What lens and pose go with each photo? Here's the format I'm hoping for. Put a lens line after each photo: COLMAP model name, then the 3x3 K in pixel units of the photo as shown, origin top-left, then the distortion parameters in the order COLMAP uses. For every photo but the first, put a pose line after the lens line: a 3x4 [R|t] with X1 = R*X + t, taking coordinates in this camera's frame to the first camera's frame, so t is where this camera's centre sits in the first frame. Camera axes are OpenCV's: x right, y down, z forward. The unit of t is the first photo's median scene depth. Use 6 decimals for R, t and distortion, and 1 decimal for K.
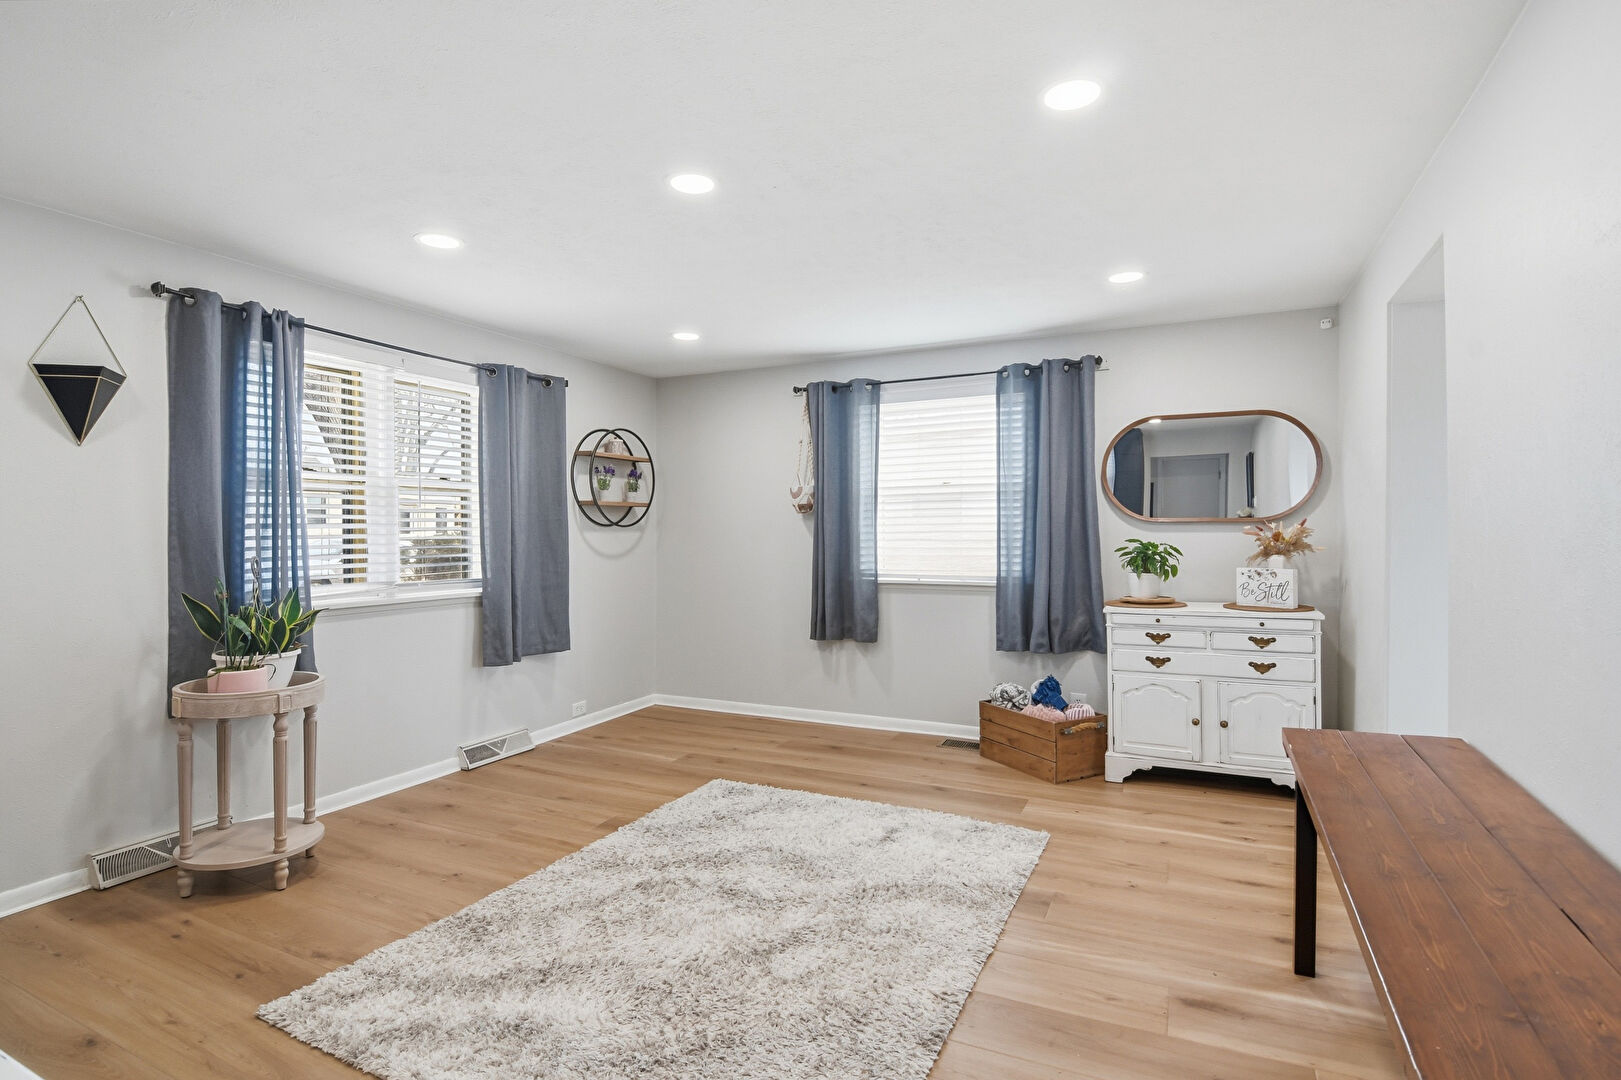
lens RADIAL K [[793.9, 0, 818.0], [0, 793.9, 534.3], [0, 0, 1]] dist [-0.012946, -0.000906]
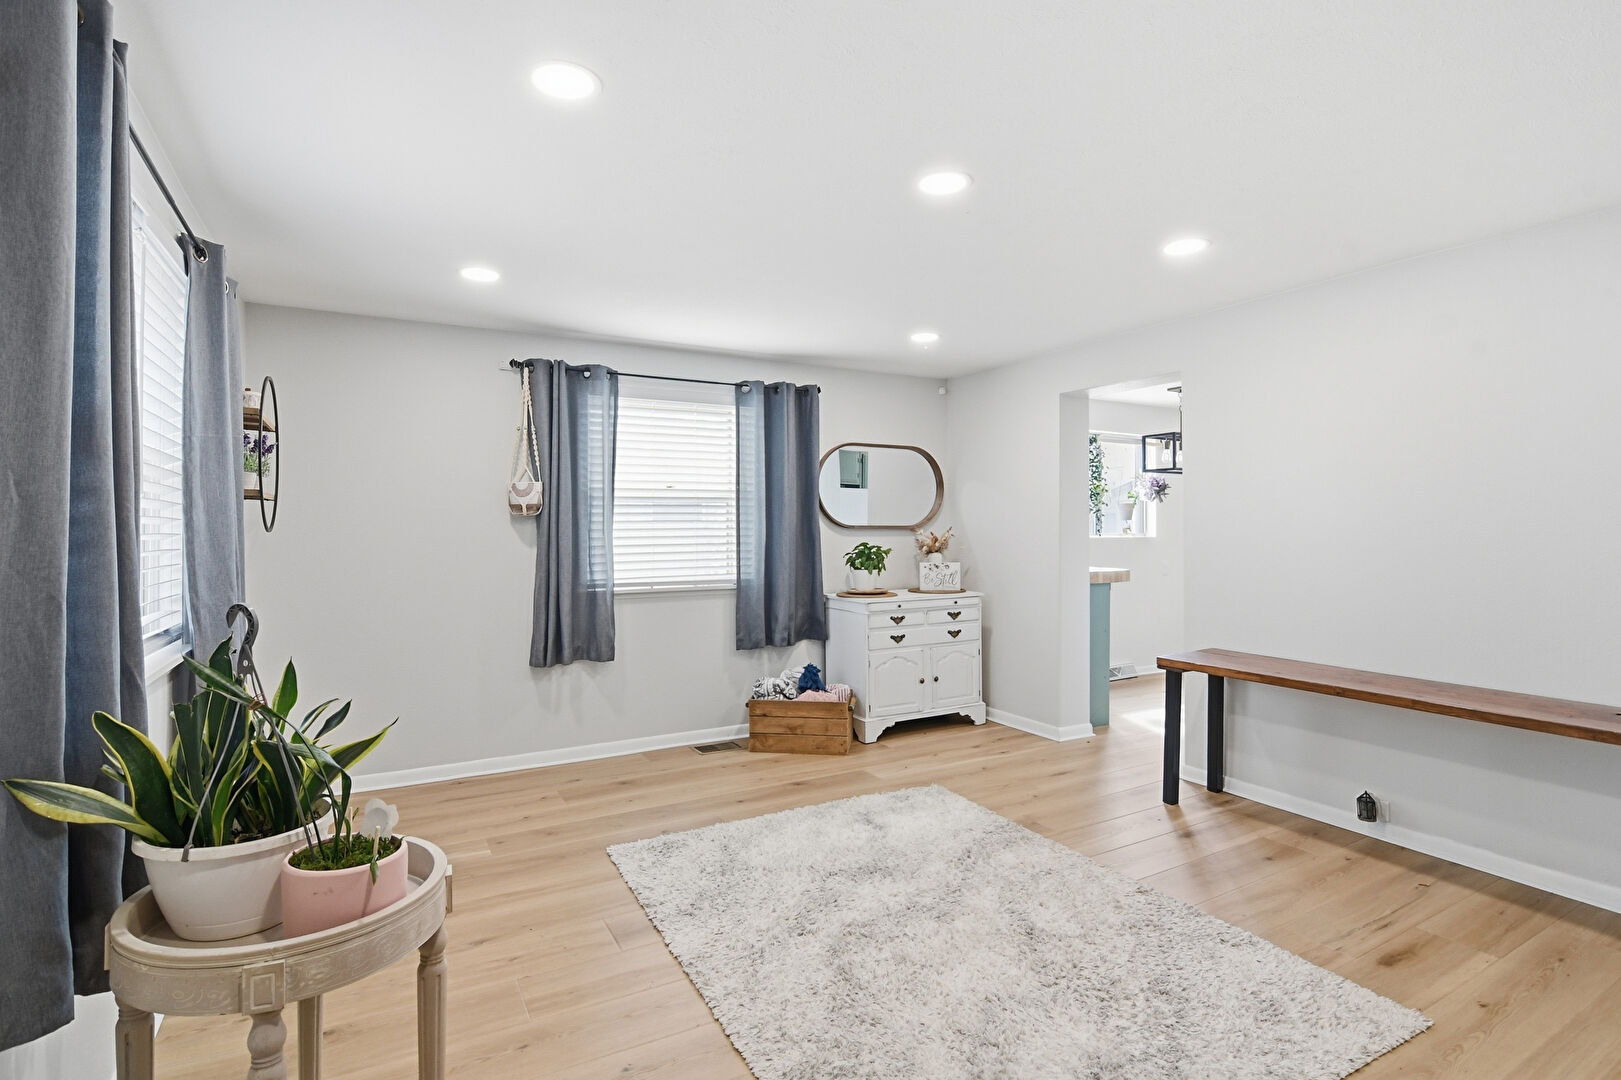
lens RADIAL K [[800.1, 0, 813.8], [0, 800.1, 521.0], [0, 0, 1]] dist [0.002726, -0.000134]
pose [[0.572711, 0.010658, 0.819688, -0.641263], [0.003524, 0.999874, -0.015463, -0.007855], [-0.819750, 0.011745, 0.572602, 0.341604]]
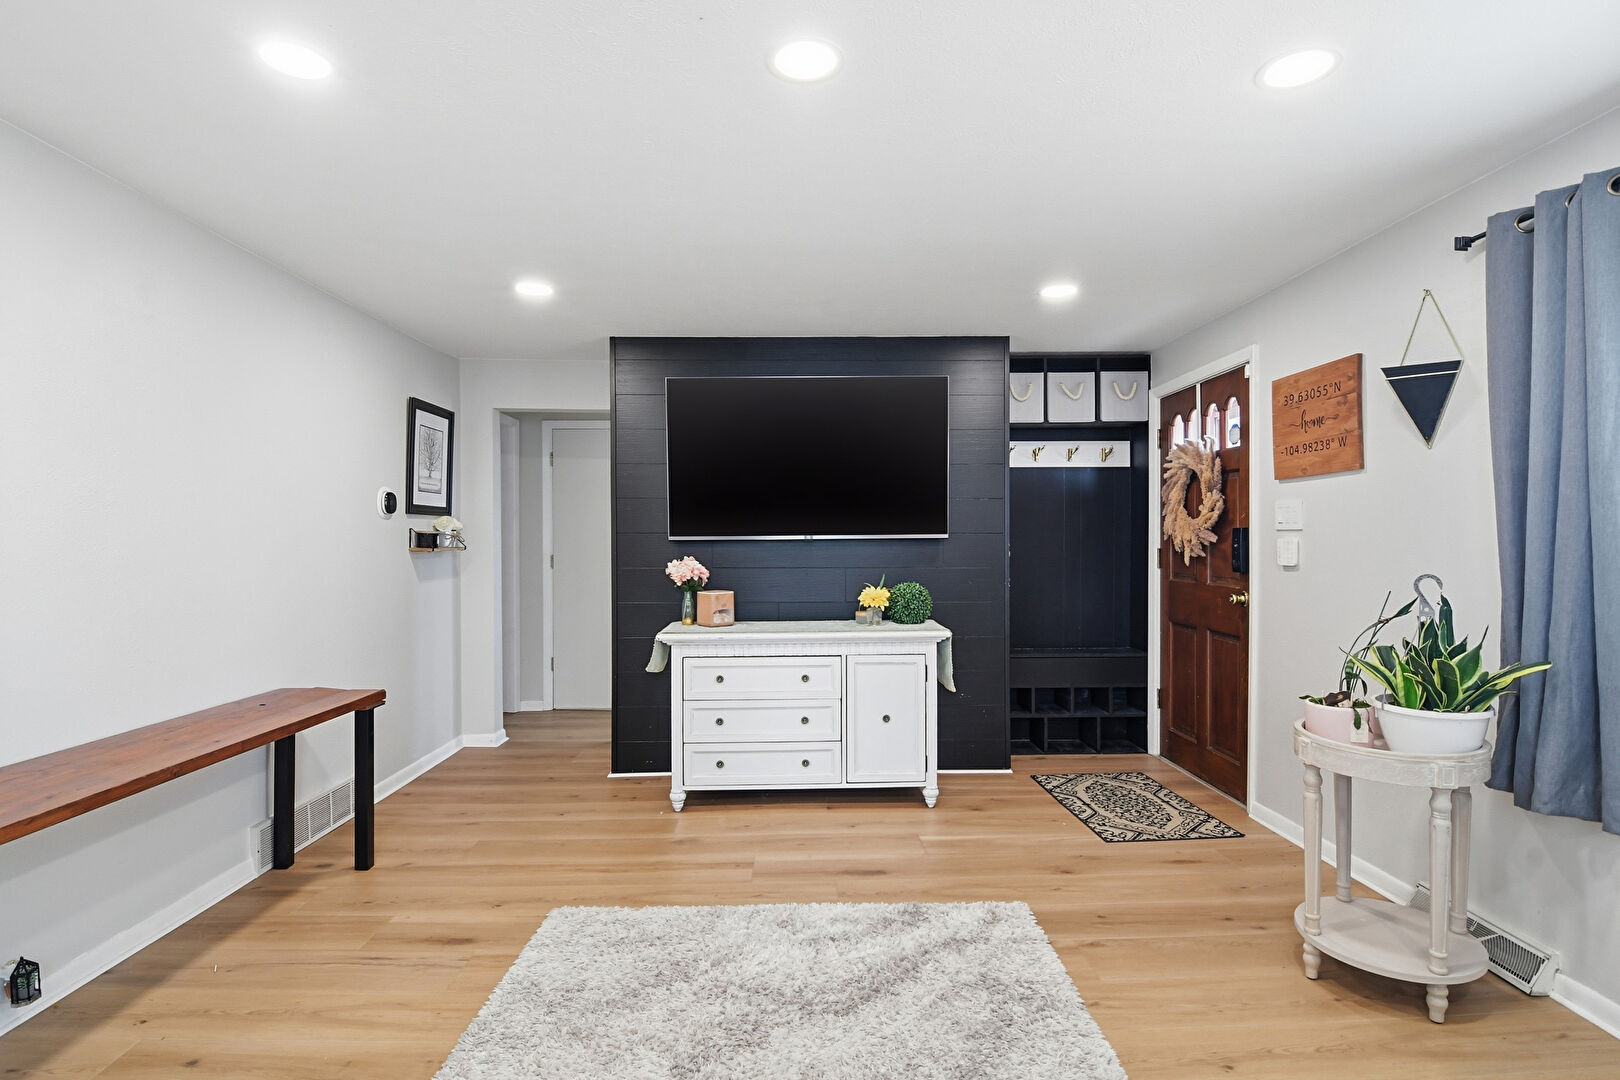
lens RADIAL K [[793.4, 0, 817.5], [0, 793.4, 534.3], [0, 0, 1]] dist [-0.012946, -0.000906]
pose [[-0.889520, 0.007260, -0.456838, 0.096171], [0.005633, 0.999972, 0.004923, -0.011088], [0.456861, 0.001806, -0.889536, 0.990355]]
